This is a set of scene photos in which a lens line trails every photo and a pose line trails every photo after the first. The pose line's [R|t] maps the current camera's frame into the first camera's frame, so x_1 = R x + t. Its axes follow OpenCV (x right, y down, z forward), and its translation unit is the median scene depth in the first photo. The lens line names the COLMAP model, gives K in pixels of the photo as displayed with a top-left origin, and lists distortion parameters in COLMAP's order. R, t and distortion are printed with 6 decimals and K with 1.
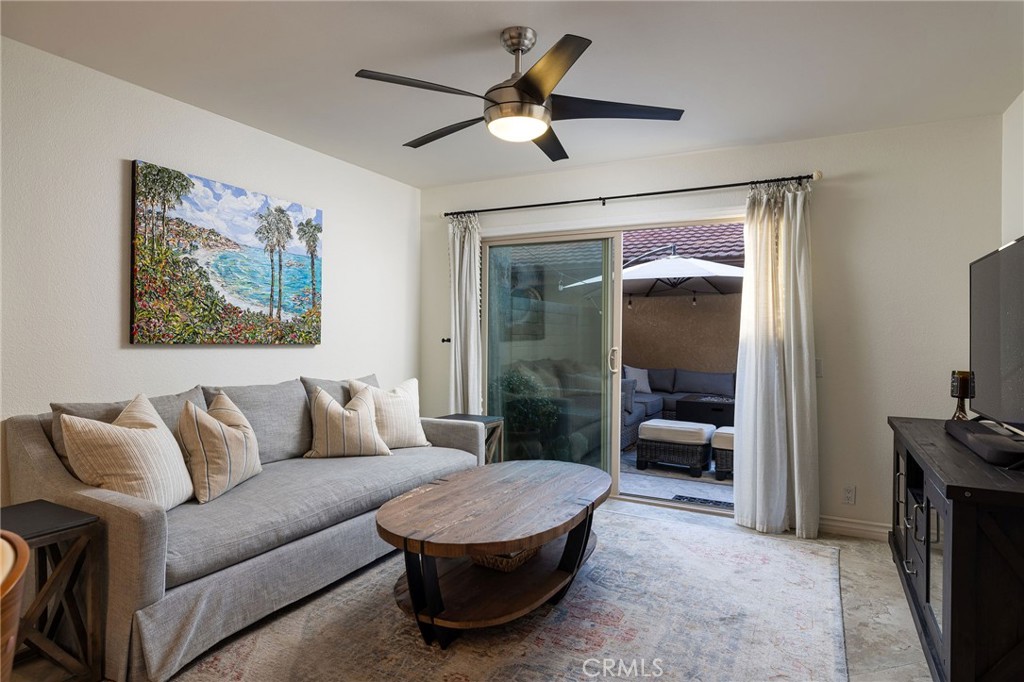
lens RADIAL K [[580.0, 0, 509.7], [0, 580.0, 340.6], [0, 0, 1]] dist [-0.004133, -0.000329]
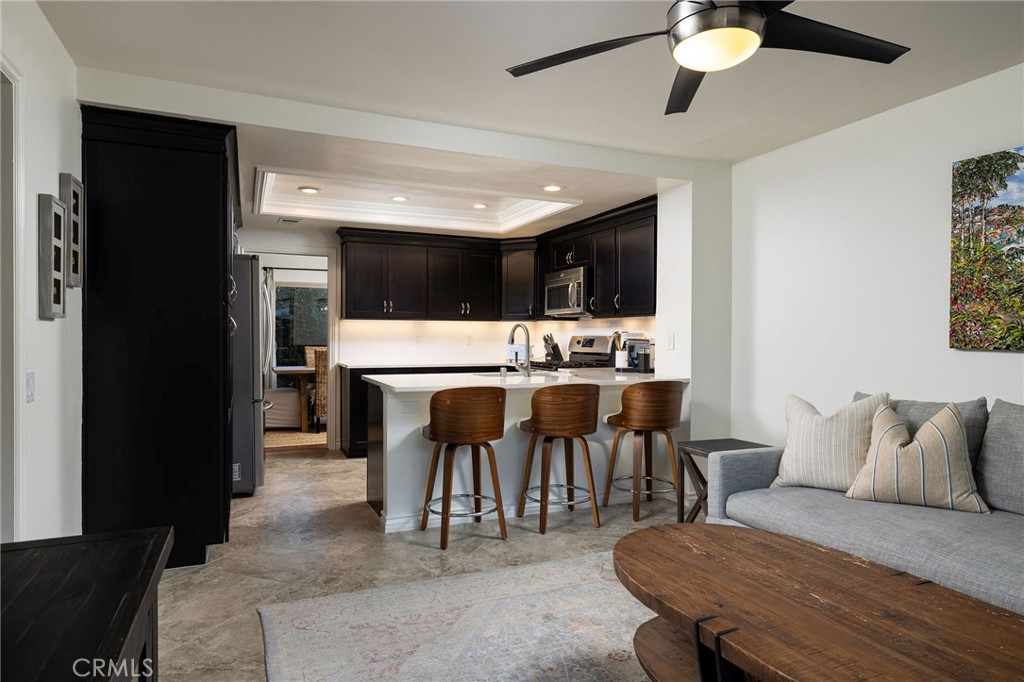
lens RADIAL K [[612.0, 0, 513.9], [0, 612.0, 342.1], [0, 0, 1]] dist [0.001675, -0.000544]
pose [[-0.625145, -0.001081, -0.780508, 0.574380], [-0.013039, 0.999874, 0.009059, -0.004611], [0.780399, 0.015840, -0.625081, 0.959354]]
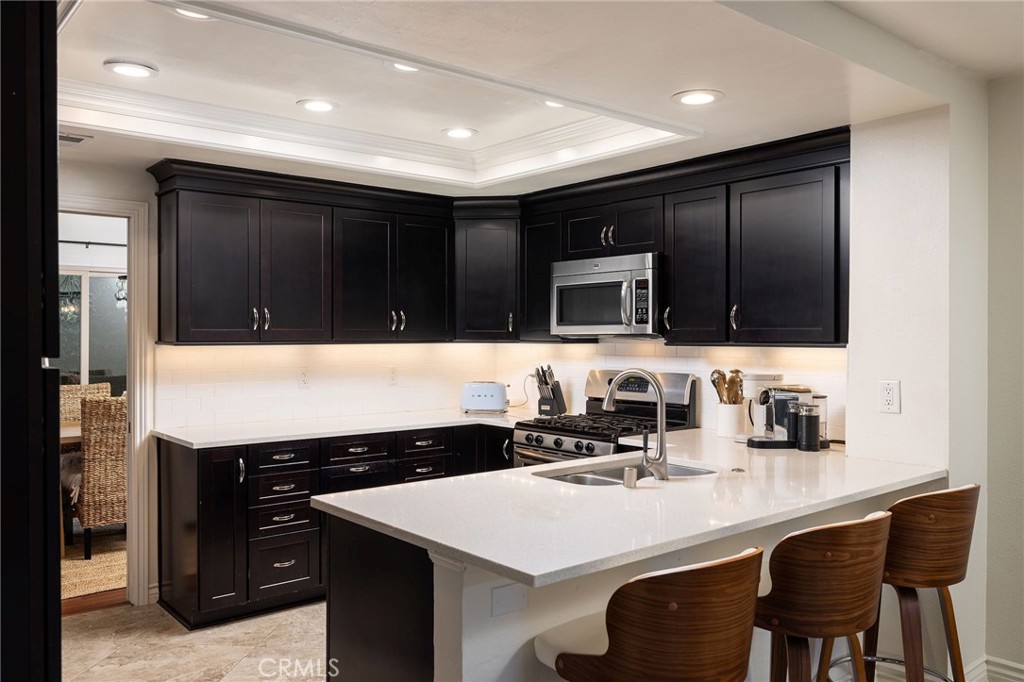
lens RADIAL K [[800.4, 0, 513.4], [0, 800.4, 339.3], [0, 0, 1]] dist [0.002417, -0.001204]
pose [[-0.392865, -0.000733, -0.919596, 0.350620], [-0.007882, 0.999966, 0.002570, -0.068534], [0.919562, 0.008258, -0.392857, 0.326578]]
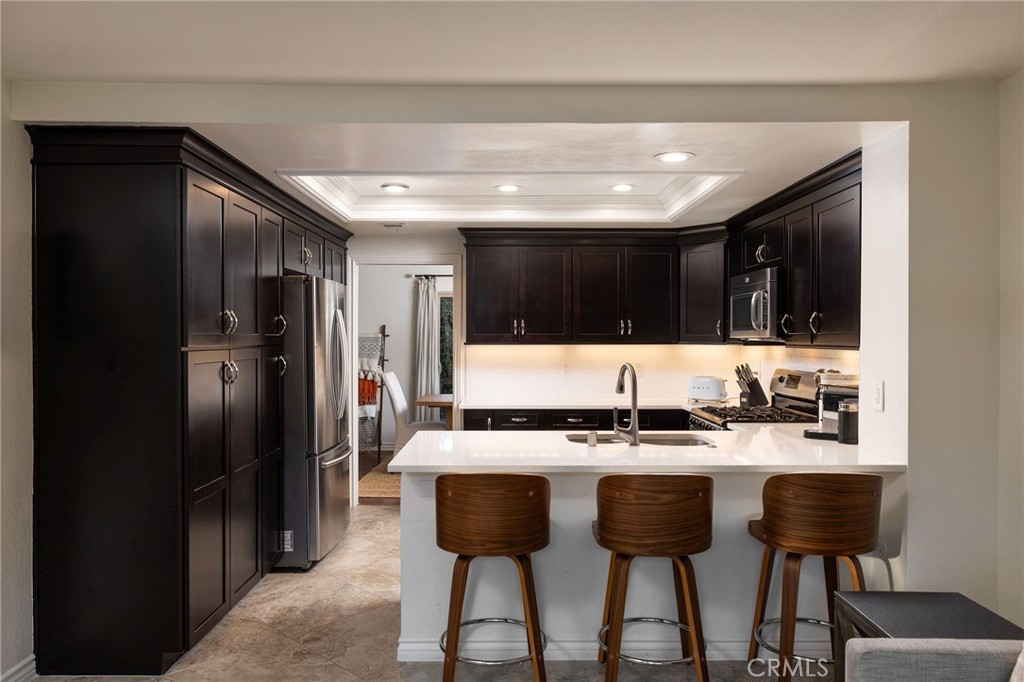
lens RADIAL K [[736.9, 0, 510.1], [0, 736.9, 340.4], [0, 0, 1]] dist [0.000194, 0.002716]
pose [[-0.886362, -0.003475, -0.462980, 0.156898], [-0.008324, 0.999930, 0.008431, -0.077657], [0.462918, 0.011327, -0.886329, 1.010283]]
